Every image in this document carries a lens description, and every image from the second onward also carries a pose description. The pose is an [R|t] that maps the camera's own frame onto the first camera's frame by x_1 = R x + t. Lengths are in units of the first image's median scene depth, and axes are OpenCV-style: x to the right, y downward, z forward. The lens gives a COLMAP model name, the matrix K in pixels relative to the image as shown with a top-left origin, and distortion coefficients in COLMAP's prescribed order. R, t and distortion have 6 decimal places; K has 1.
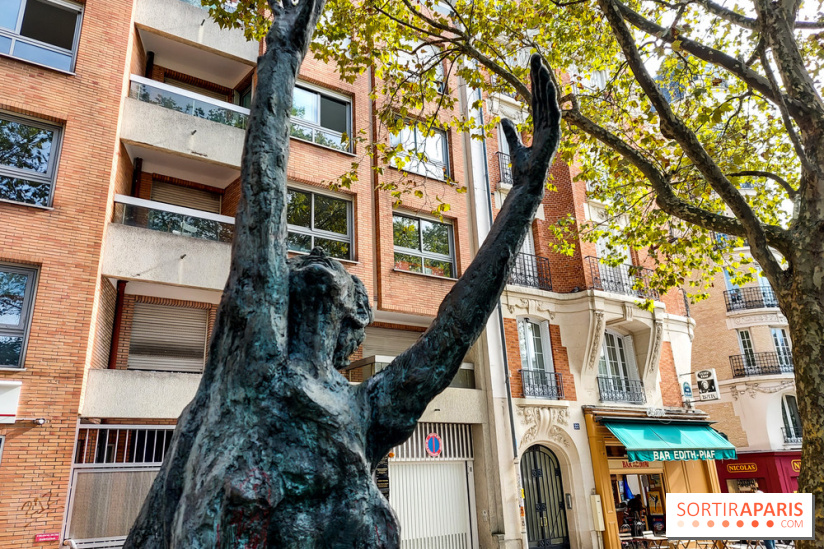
lens RADIAL K [[620.5, 0, 410.9], [0, 620.5, 260.8], [0, 0, 1]] dist [0.099153, -0.125023]
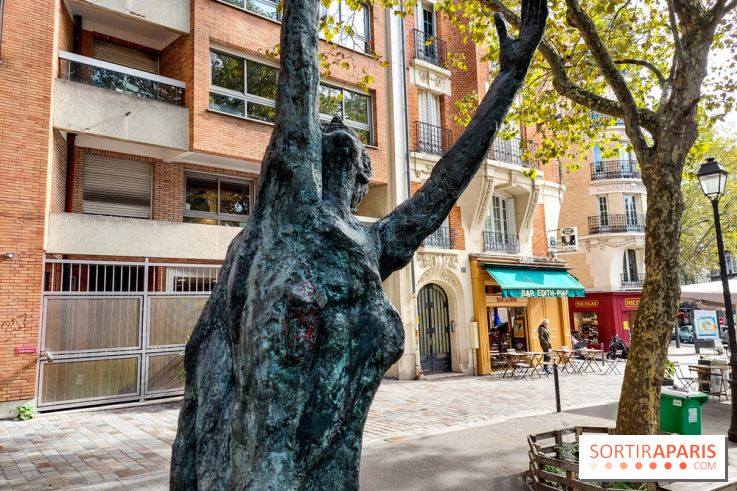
lens RADIAL K [[535.7, 0, 369.6], [0, 535.7, 244.0], [0, 0, 1]] dist [0.093549, -0.105763]
pose [[0.996053, 0.023502, 0.085596, -0.015906], [-0.040950, 0.977225, 0.208215, 0.000086], [-0.078753, -0.210899, 0.974330, -0.009827]]
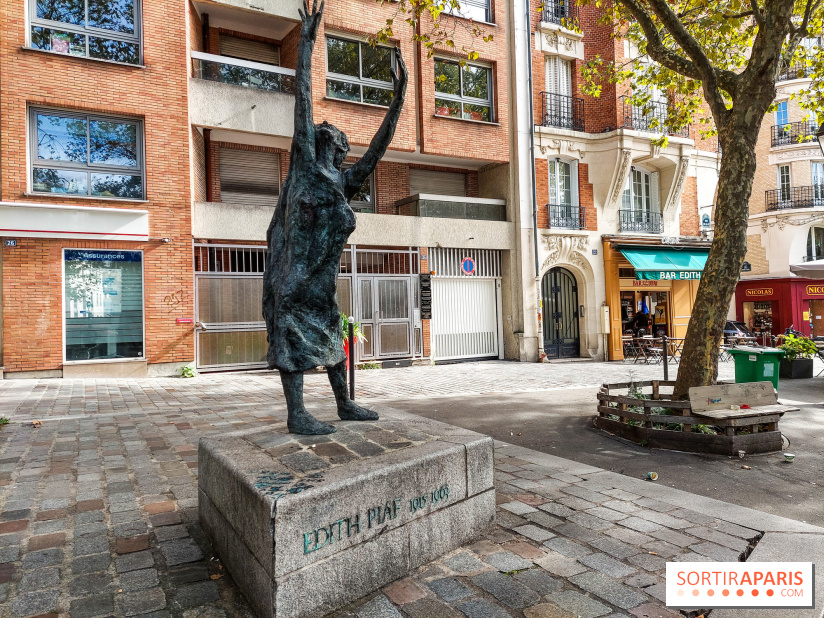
lens RADIAL K [[598.0, 0, 412.0], [0, 598.0, 309.0], [0, 0, 1]] dist [0.099182, -0.113946]
pose [[0.995187, 0.009176, -0.097567, 0.044648], [0.022891, 0.946299, 0.322480, -0.007914], [0.095287, -0.323161, 0.941535, -0.155087]]
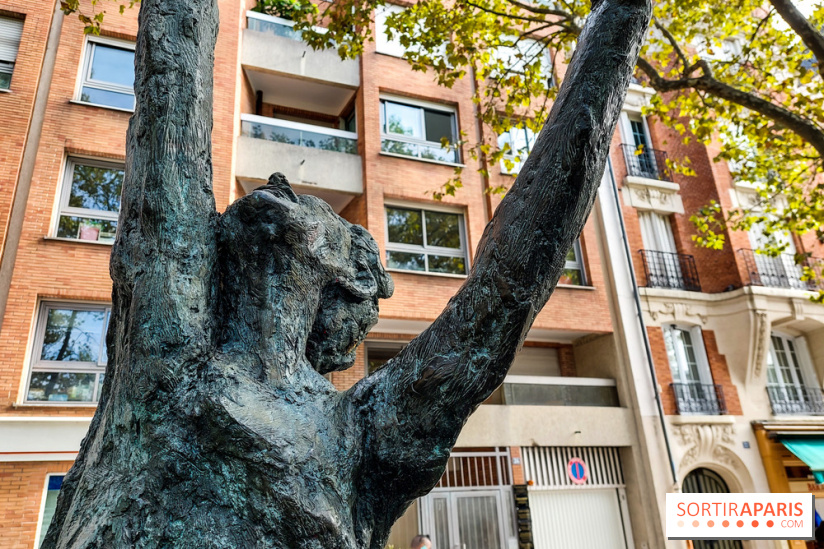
lens RADIAL K [[635.1, 0, 408.7], [0, 635.1, 263.1], [0, 0, 1]] dist [0.082579, -0.121408]
pose [[0.976191, -0.089376, -0.197644, 0.008813], [0.083647, 0.995802, -0.037162, 0.009346], [0.200136, 0.019744, 0.979569, 0.037384]]
